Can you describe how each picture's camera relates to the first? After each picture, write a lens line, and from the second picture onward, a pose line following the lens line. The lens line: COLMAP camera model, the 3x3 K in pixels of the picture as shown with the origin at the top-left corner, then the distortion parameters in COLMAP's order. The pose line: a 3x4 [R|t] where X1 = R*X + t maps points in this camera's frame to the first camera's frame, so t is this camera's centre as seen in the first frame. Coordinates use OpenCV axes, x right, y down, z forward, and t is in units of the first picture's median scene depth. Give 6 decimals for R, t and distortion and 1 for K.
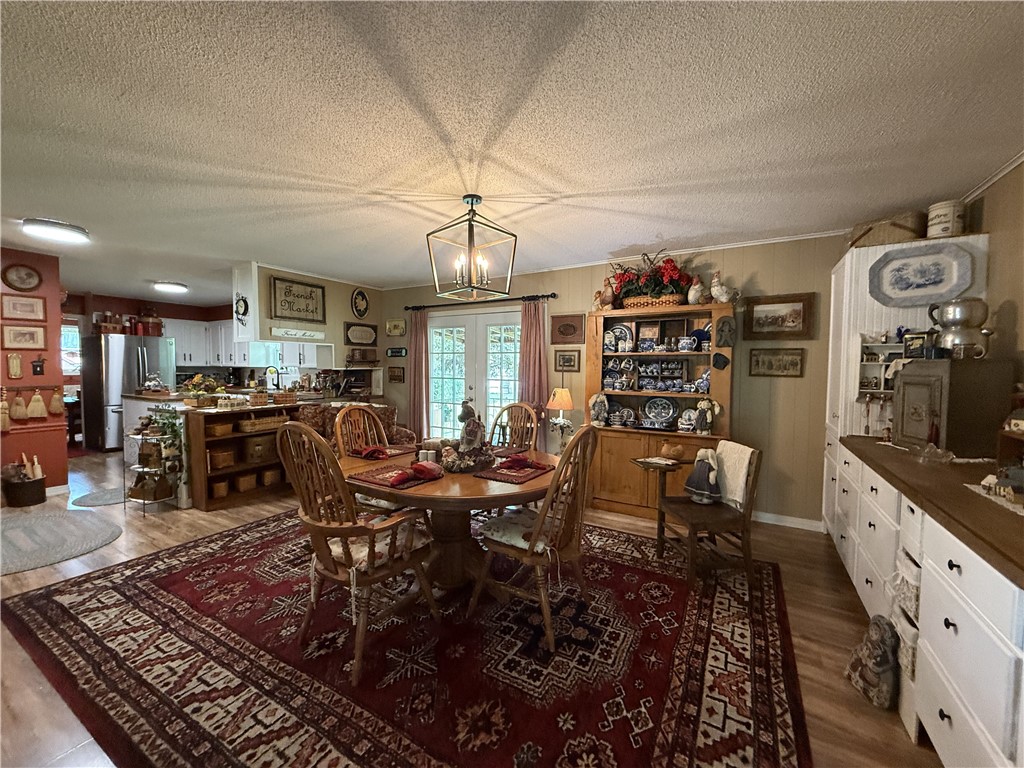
lens RADIAL K [[408.5, 0, 507.5], [0, 408.5, 381.9], [0, 0, 1]] dist [0.001447, 0.000554]
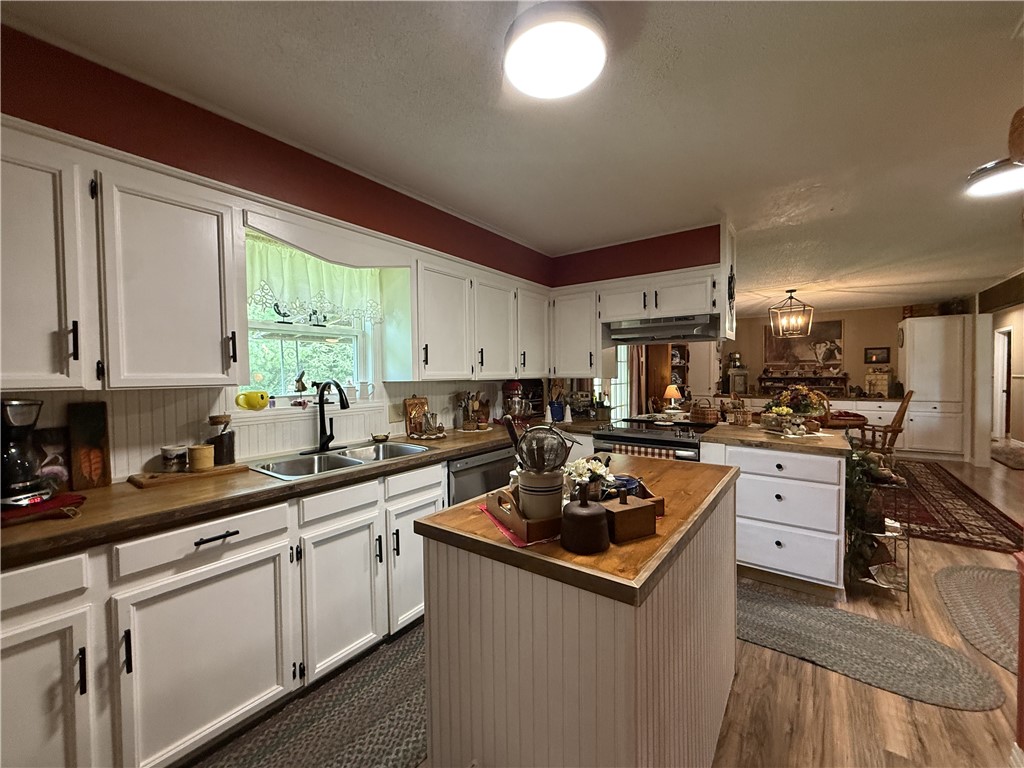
lens RADIAL K [[408.5, 0, 510.7], [0, 408.5, 384.4], [0, 0, 1]] dist [0.001447, 0.000554]
pose [[0.113922, -0.033870, 0.992912, -2.385131], [0.050822, 0.998309, 0.028223, -0.103083], [-0.992189, 0.047247, 0.115450, 2.245830]]
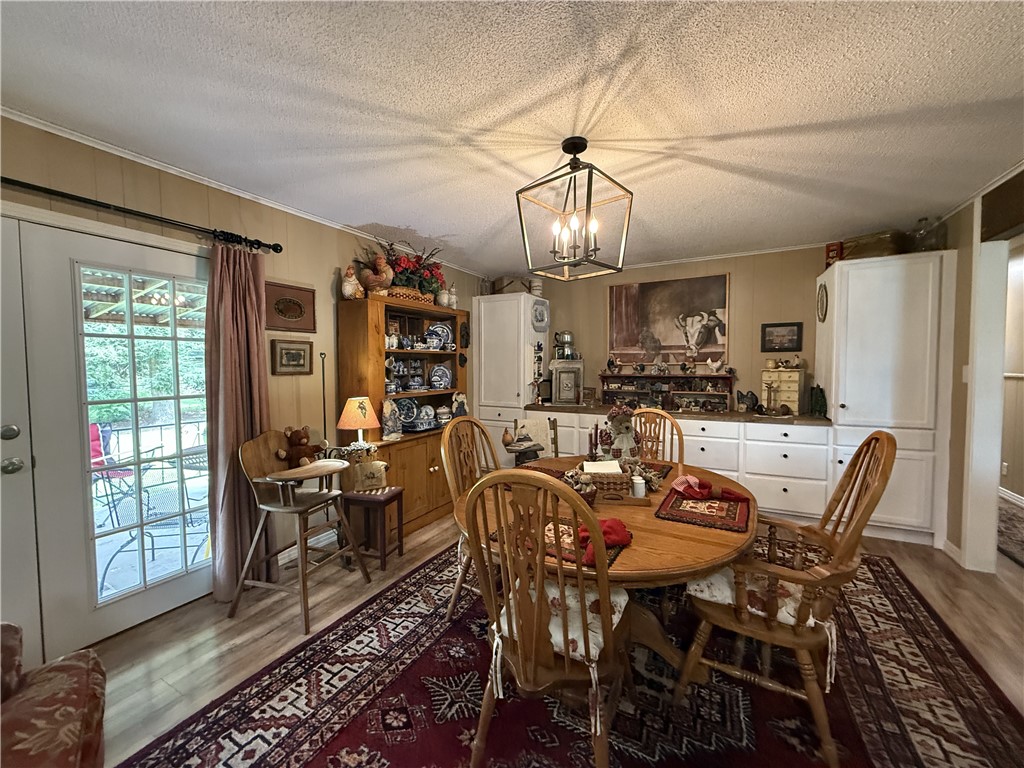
lens RADIAL K [[408.5, 0, 510.2], [0, 408.5, 382.7], [0, 0, 1]] dist [0.001447, 0.000554]
pose [[-0.034919, -0.052355, 0.998018, -0.877843], [0.046314, 0.997469, 0.053947, -0.054750], [-0.998316, 0.048106, -0.032406, 1.188822]]
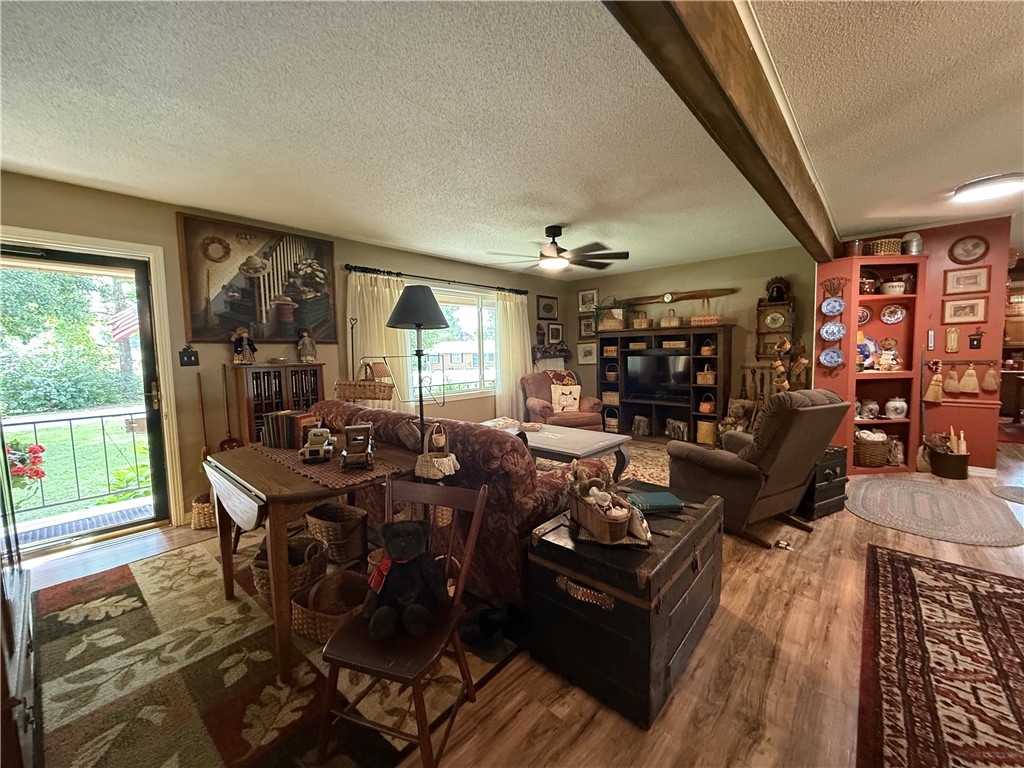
lens RADIAL K [[408.5, 0, 510.7], [0, 408.5, 384.2], [0, 0, 1]] dist [0.001447, 0.000554]
pose [[-0.201729, 0.074190, -0.976628, 0.038453], [-0.015860, 0.996749, 0.078995, 0.011133], [0.979313, 0.031425, -0.199896, 0.202491]]
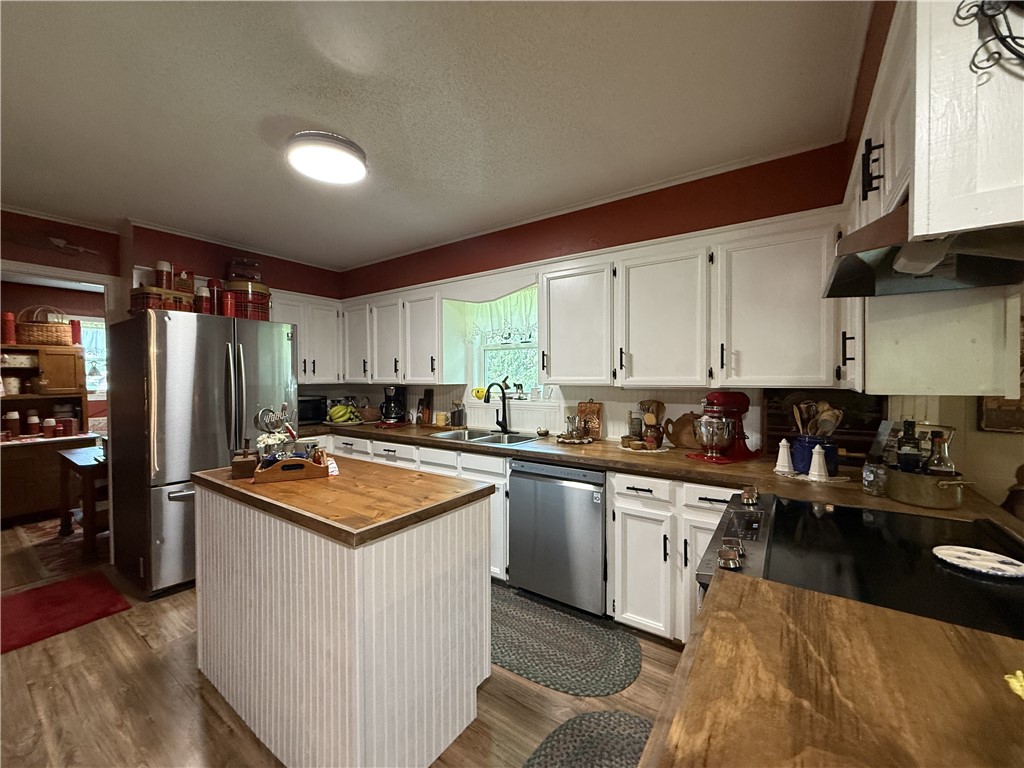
lens RADIAL K [[408.5, 0, 505.5], [0, 408.5, 382.8], [0, 0, 1]] dist [0.001447, 0.000554]
pose [[0.996008, -0.008159, -0.088891, -1.440949], [0.006063, 0.999698, -0.023828, -0.076047], [0.089058, 0.023194, 0.995756, 1.503697]]
